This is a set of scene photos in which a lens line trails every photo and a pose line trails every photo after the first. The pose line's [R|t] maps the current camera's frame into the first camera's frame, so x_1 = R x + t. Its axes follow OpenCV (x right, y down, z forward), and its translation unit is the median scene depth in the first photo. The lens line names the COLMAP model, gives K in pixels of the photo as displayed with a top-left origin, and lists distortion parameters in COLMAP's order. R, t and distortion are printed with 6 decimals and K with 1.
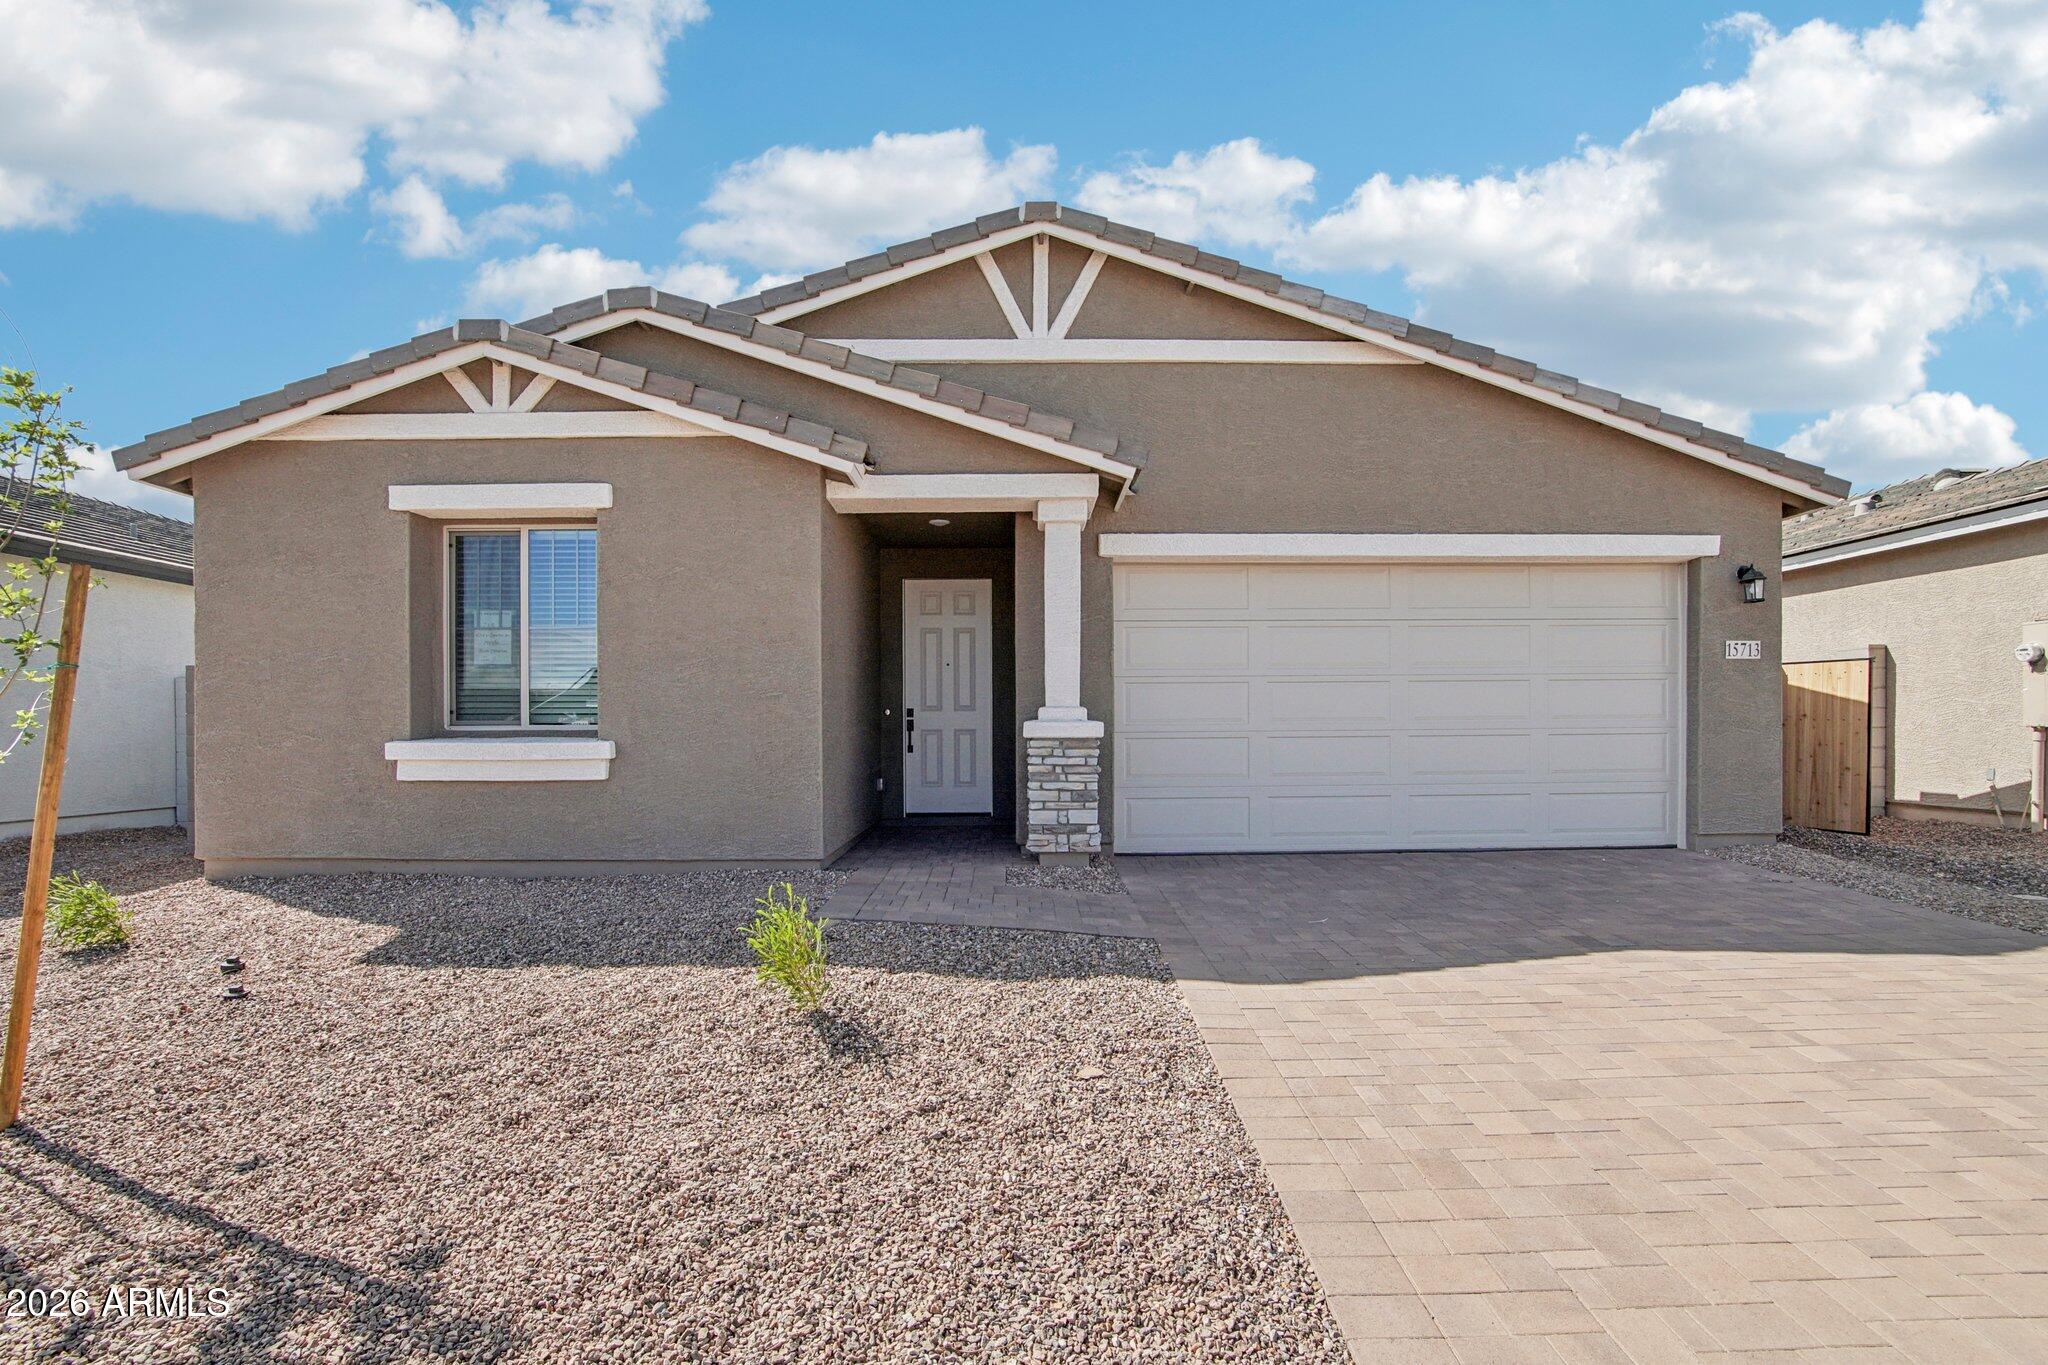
lens RADIAL K [[896.1, 0, 1024.0], [0, 896.1, 682.5], [0, 0, 1]] dist [-0.025756, -0.000139]
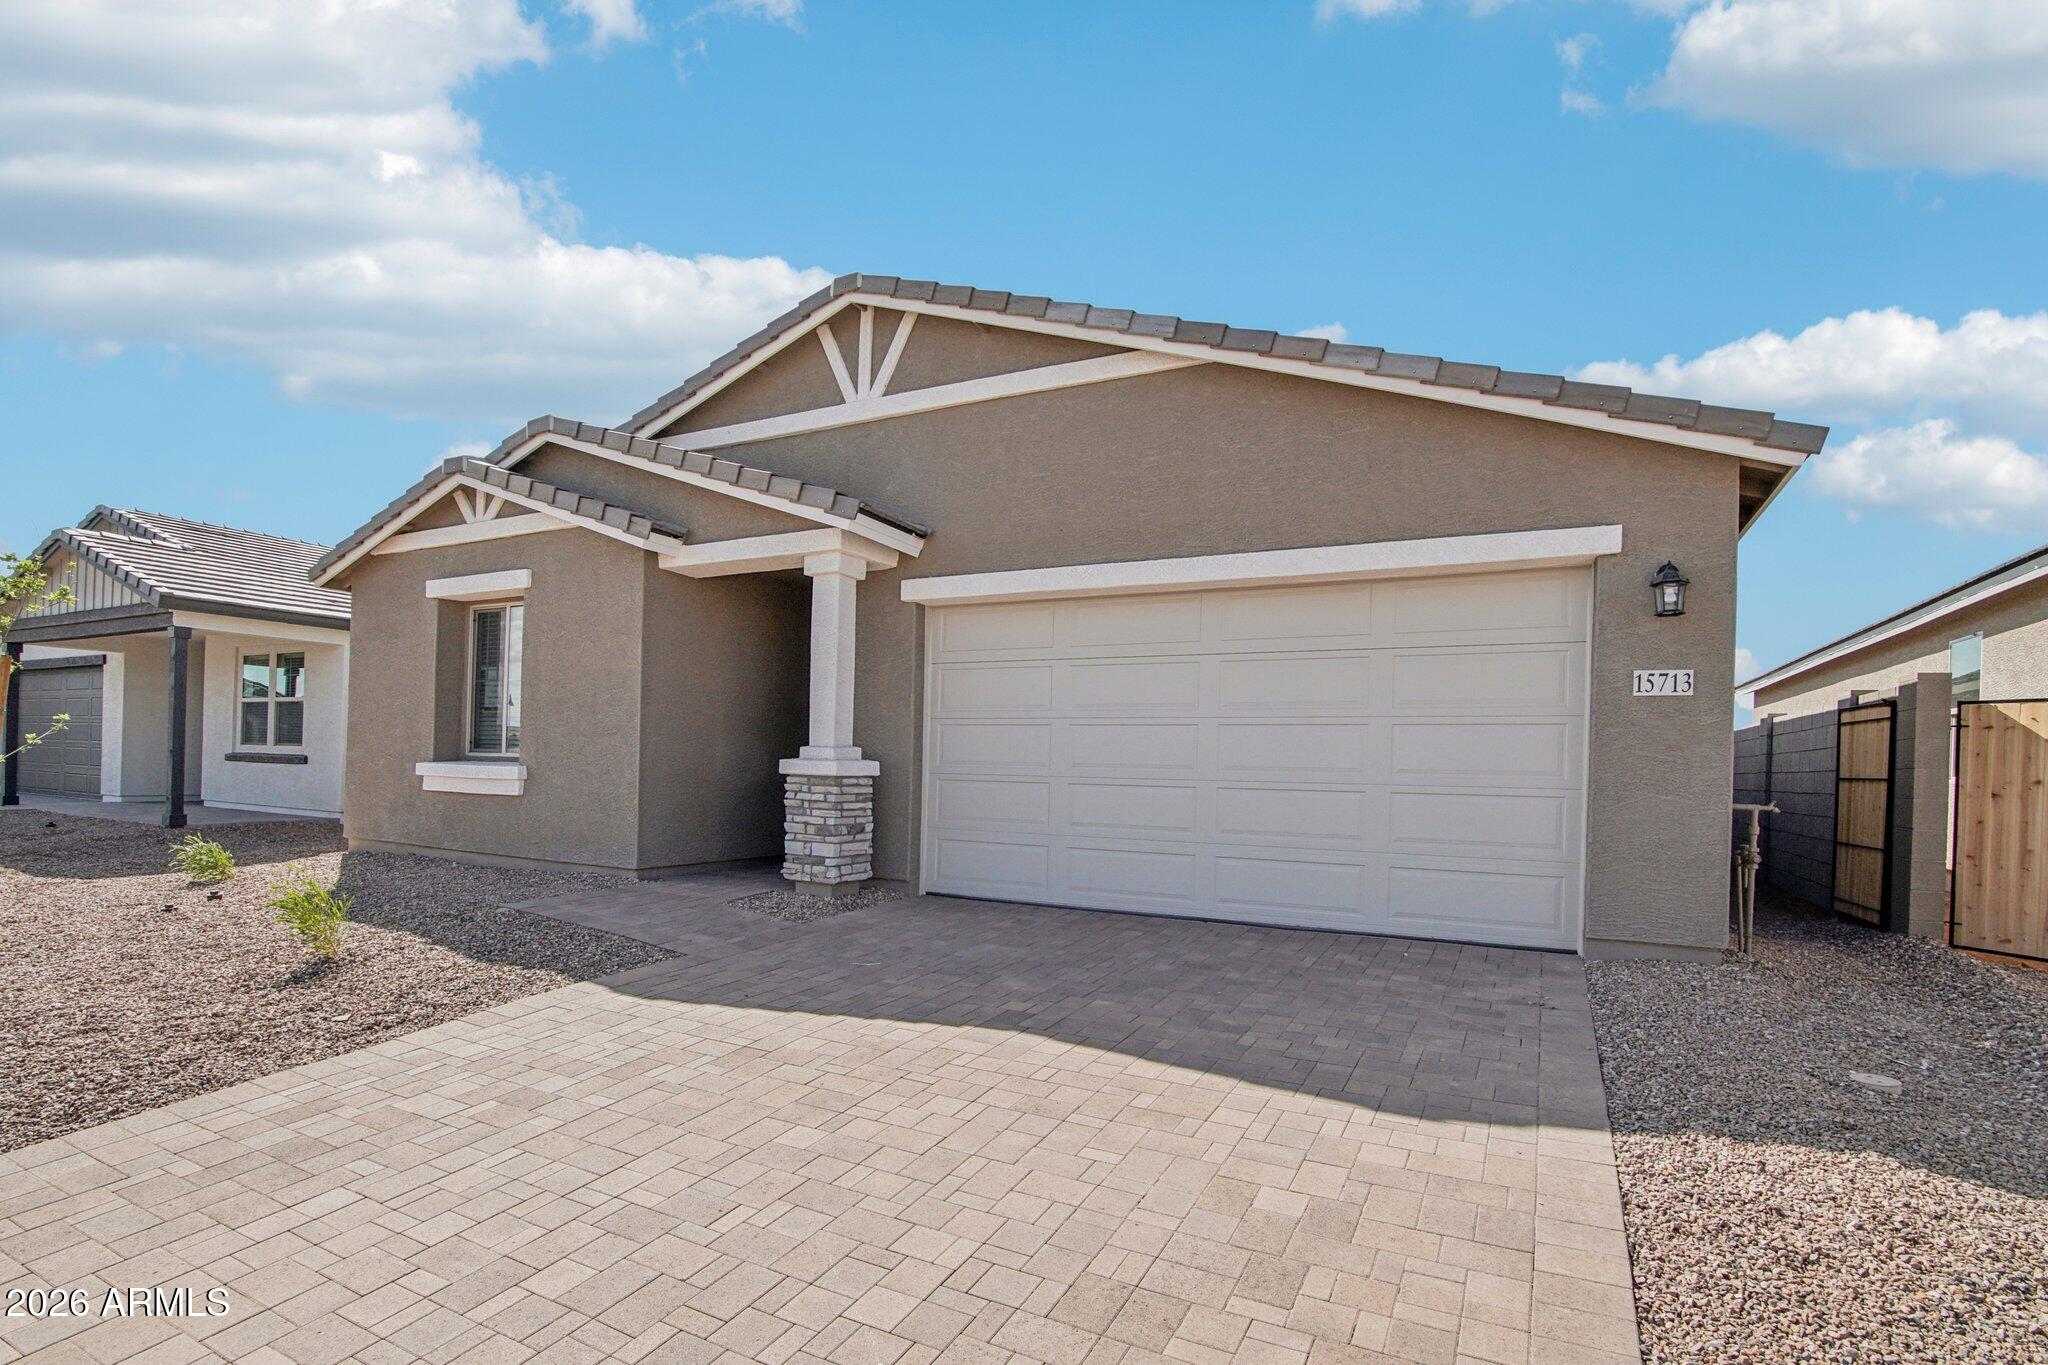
lens RADIAL K [[934.9, 0, 1004.3], [0, 934.9, 701.2], [0, 0, 1]] dist [-0.024213, 0.000954]
pose [[0.887768, -0.004473, -0.460269, 0.750333], [-0.004644, 0.999815, -0.018674, -0.006664], [0.460267, 0.018716, 0.887583, 0.108597]]
